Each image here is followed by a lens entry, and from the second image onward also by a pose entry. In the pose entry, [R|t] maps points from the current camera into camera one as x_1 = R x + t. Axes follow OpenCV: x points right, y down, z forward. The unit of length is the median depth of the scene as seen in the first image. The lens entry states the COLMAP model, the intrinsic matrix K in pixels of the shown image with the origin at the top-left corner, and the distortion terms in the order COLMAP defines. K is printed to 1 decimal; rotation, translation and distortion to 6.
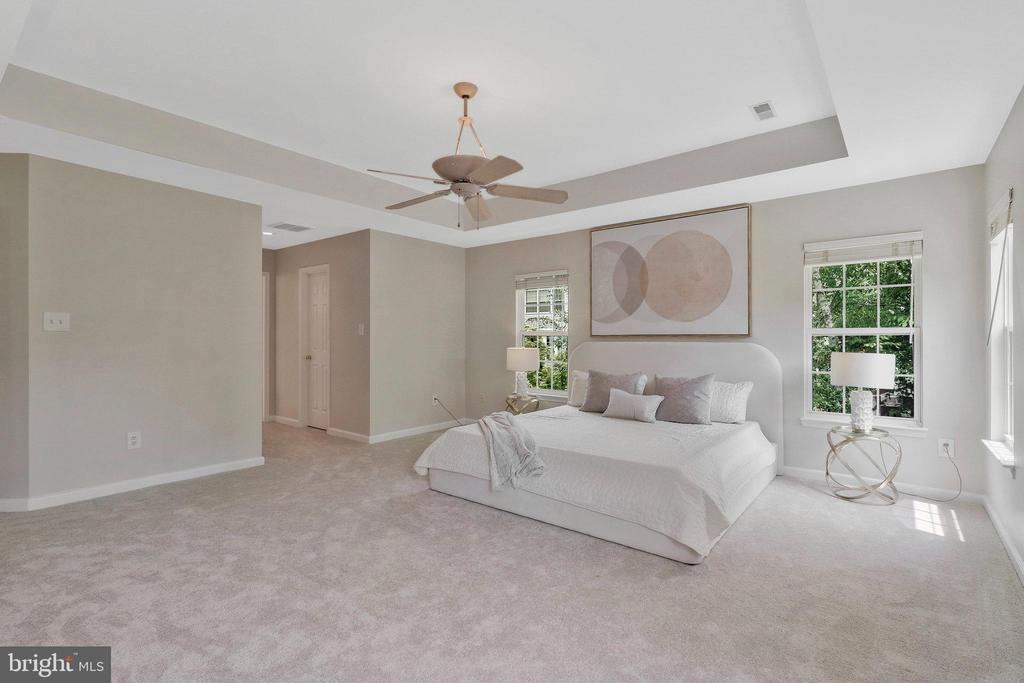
lens RADIAL K [[471.8, 0, 512.0], [0, 471.8, 341.5], [0, 0, 1]] dist [0.018794, 0.000068]
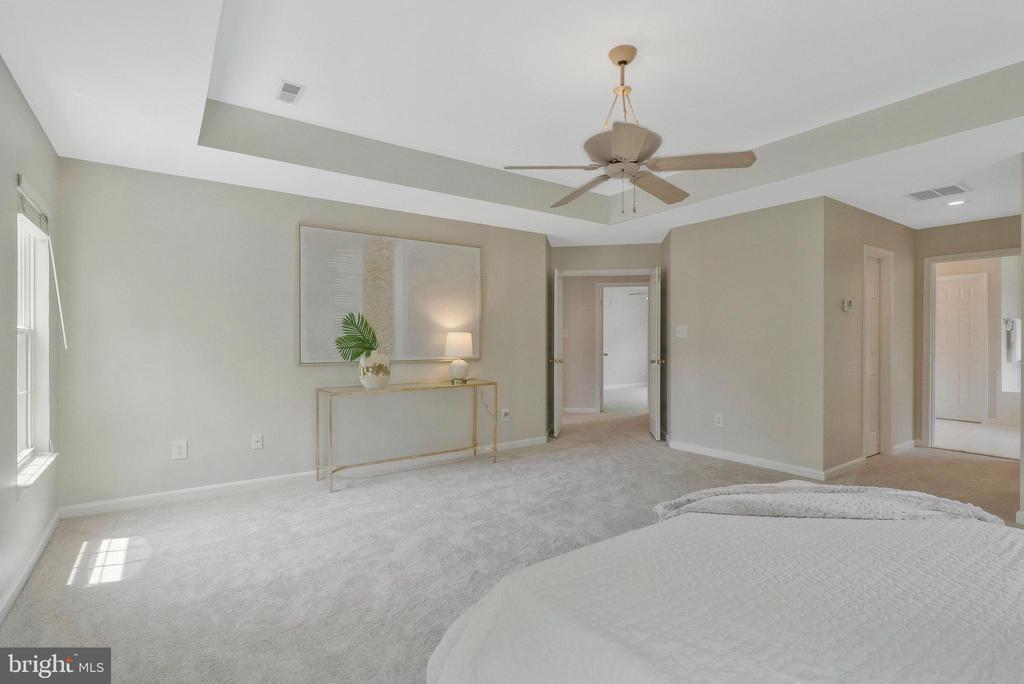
lens RADIAL K [[486.7, 0, 512.0], [0, 486.7, 342.0], [0, 0, 1]] dist [0.000006, 0.000281]
pose [[-0.265159, -0.002023, -0.964203, 1.094717], [-0.003132, 0.999994, -0.001236, -0.004687], [0.964200, 0.002692, -0.265164, 1.384998]]
